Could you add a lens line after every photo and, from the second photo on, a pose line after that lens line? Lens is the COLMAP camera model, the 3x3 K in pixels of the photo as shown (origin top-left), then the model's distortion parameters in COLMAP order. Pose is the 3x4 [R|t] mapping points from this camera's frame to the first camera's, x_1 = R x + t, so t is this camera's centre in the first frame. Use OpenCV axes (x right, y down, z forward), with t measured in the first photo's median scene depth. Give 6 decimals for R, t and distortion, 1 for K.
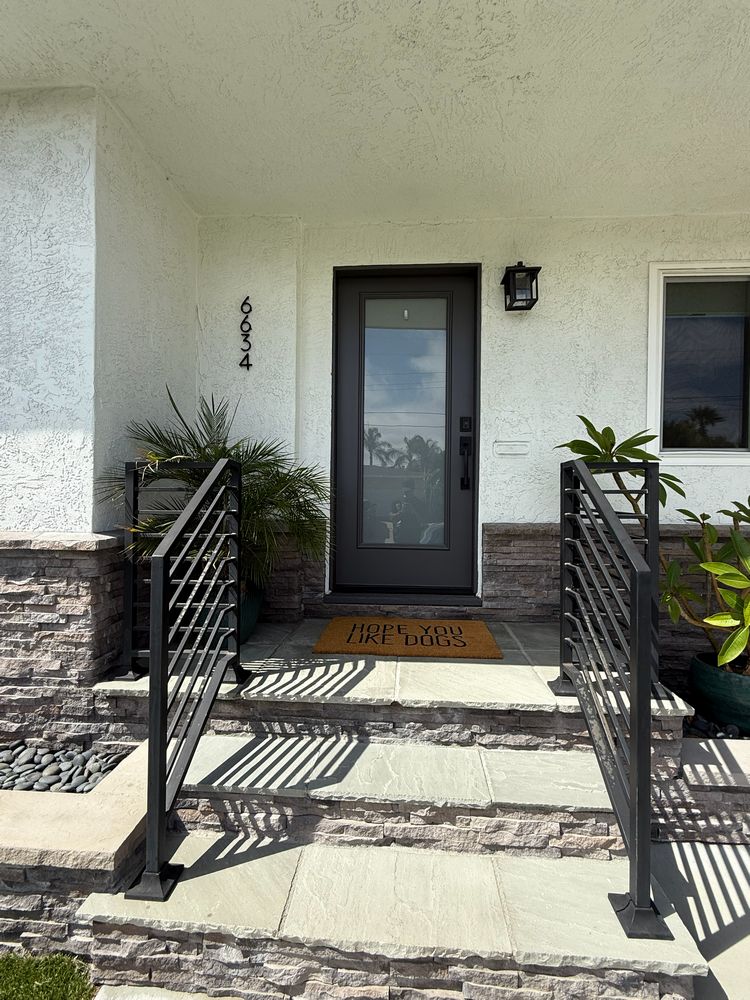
lens RADIAL K [[466.2, 0, 378.3], [0, 466.2, 499.5], [0, 0, 1]] dist [0.000376, -0.000428]
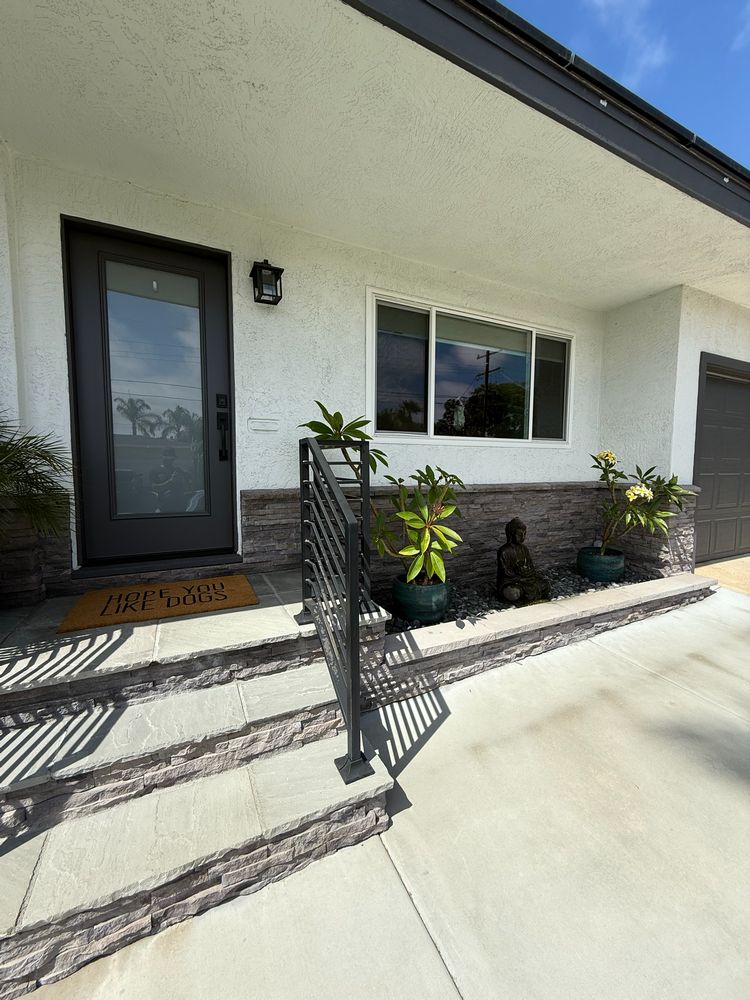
lens RADIAL K [[398.0, 0, 376.6], [0, 398.0, 497.6], [0, 0, 1]] dist [-0.000635, 0.000042]
pose [[0.865412, -0.045162, 0.499022, 0.037845], [0.008660, 0.997129, 0.075222, -0.002882], [-0.500986, -0.060776, 0.863318, -0.012870]]
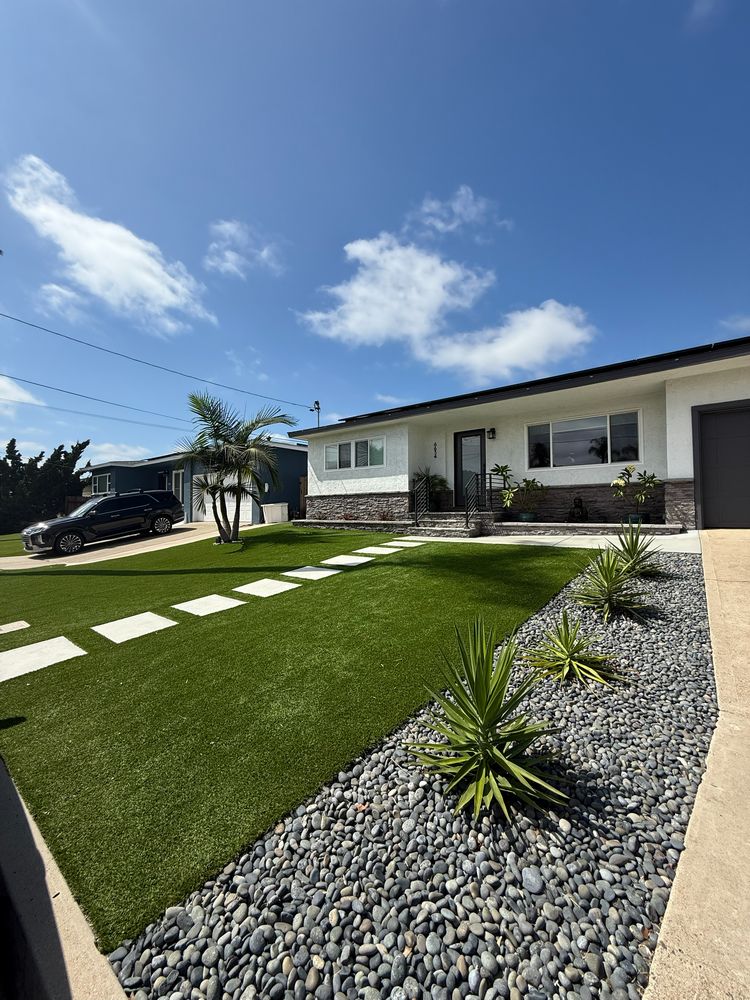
lens RADIAL K [[398.0, 0, 376.6], [0, 398.0, 497.6], [0, 0, 1]] dist [-0.000635, 0.000042]
pose [[0.825856, -0.034635, -0.562817, 2.148890], [0.010978, 0.998910, -0.045363, 0.427447], [0.563775, 0.031285, 0.825336, -3.837806]]
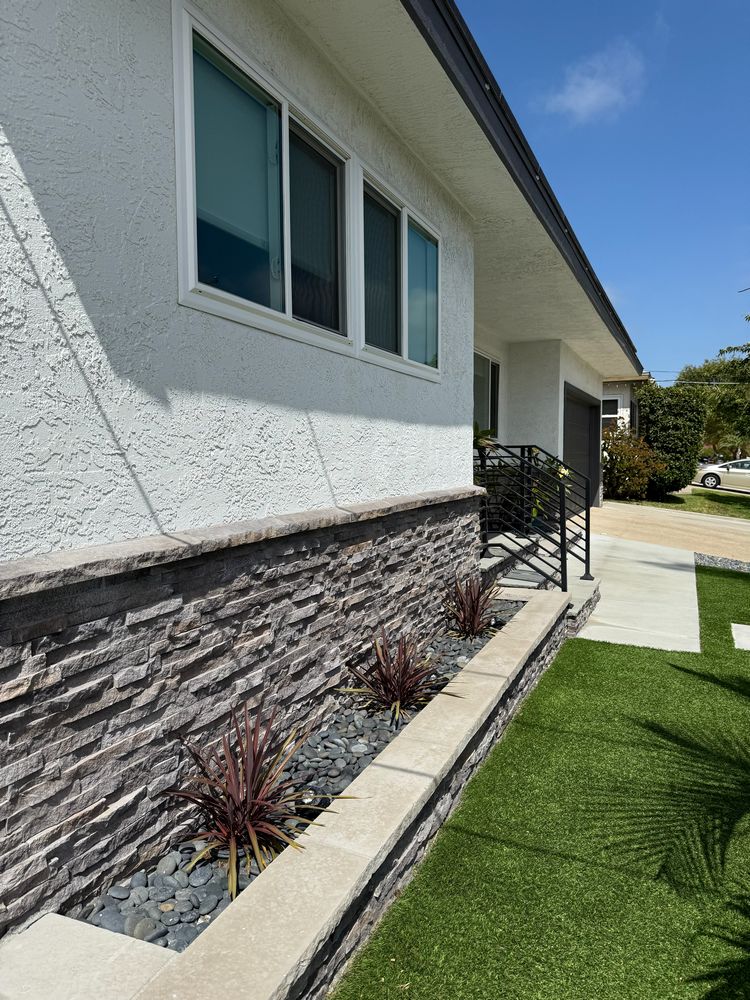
lens RADIAL K [[694.3, 0, 375.0], [0, 694.3, 500.0], [0, 0, 1]] dist [0.125393, -0.184153]
pose [[0.343196, -0.073201, 0.936407, -3.237734], [0.021103, 0.997308, 0.070227, -0.064437], [-0.939027, -0.004341, 0.343817, 0.458904]]
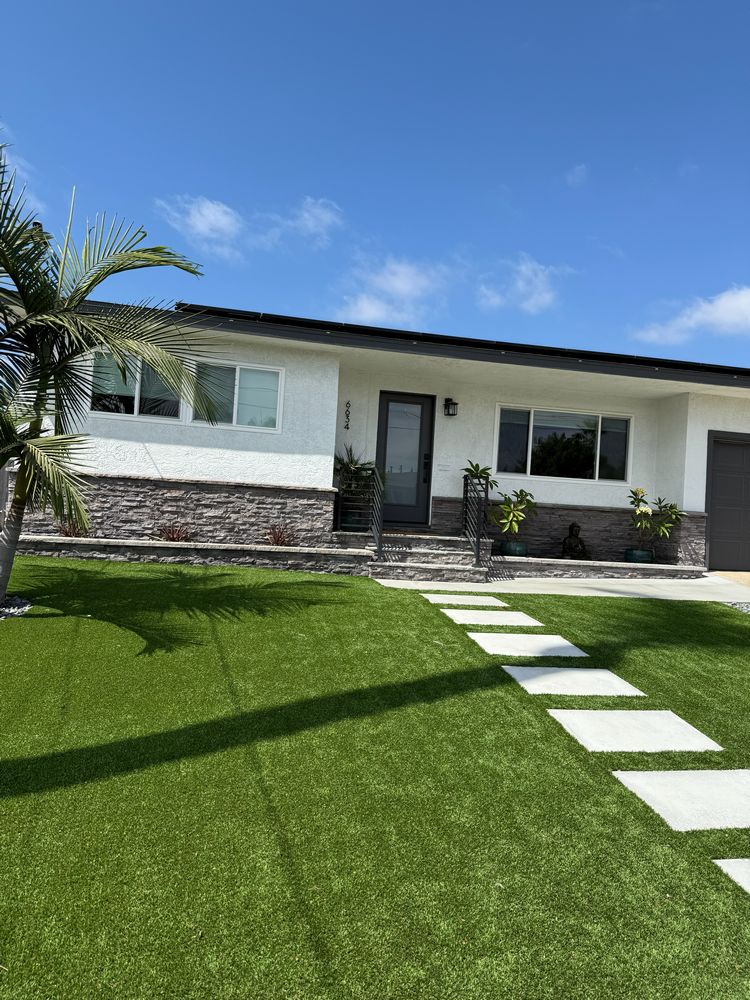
lens RADIAL K [[694.3, 0, 375.0], [0, 694.3, 500.0], [0, 0, 1]] dist [0.125393, -0.184153]
pose [[0.957916, 0.052135, 0.282274, -1.733067], [-0.045154, 0.998493, -0.031186, 0.307206], [-0.283474, 0.017128, 0.958827, -3.858839]]
